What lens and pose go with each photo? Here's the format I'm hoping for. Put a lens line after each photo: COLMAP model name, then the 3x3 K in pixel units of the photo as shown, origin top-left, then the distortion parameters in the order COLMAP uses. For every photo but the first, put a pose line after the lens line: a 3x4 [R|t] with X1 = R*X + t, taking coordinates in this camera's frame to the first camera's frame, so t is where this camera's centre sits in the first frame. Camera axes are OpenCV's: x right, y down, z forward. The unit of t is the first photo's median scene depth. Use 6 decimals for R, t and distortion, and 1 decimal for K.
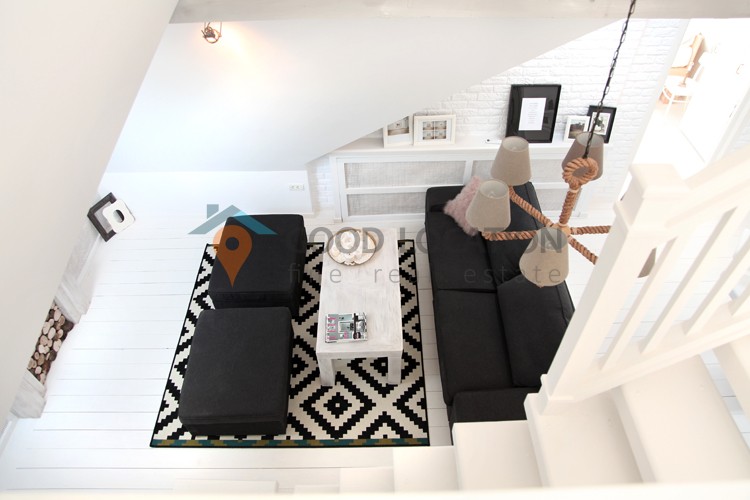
lens RADIAL K [[506.2, 0, 373.4], [0, 506.2, 249.3], [0, 0, 1]] dist [-0.028492, 0.001655]
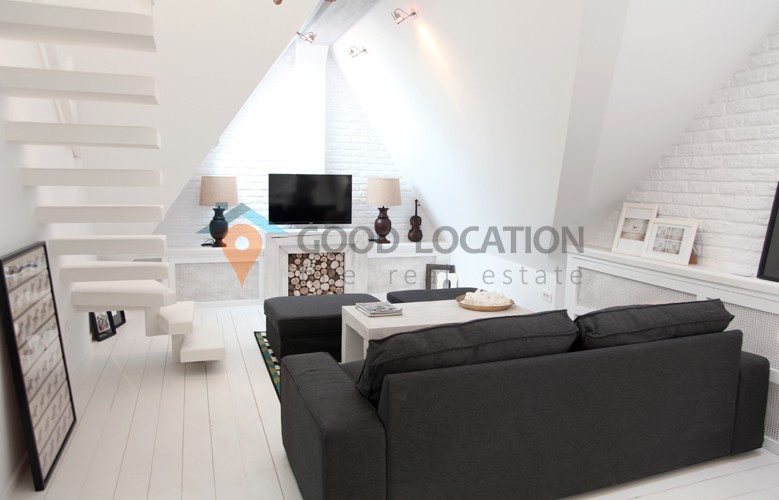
lens RADIAL K [[571.8, 0, 389.2], [0, 571.8, 251.9], [0, 0, 1]] dist [0.000688, 0.001153]
pose [[0.327374, 0.159297, -0.931370, 0.758687], [-0.702244, 0.700513, -0.127025, 0.162352], [0.632202, 0.695634, 0.341195, 0.479083]]
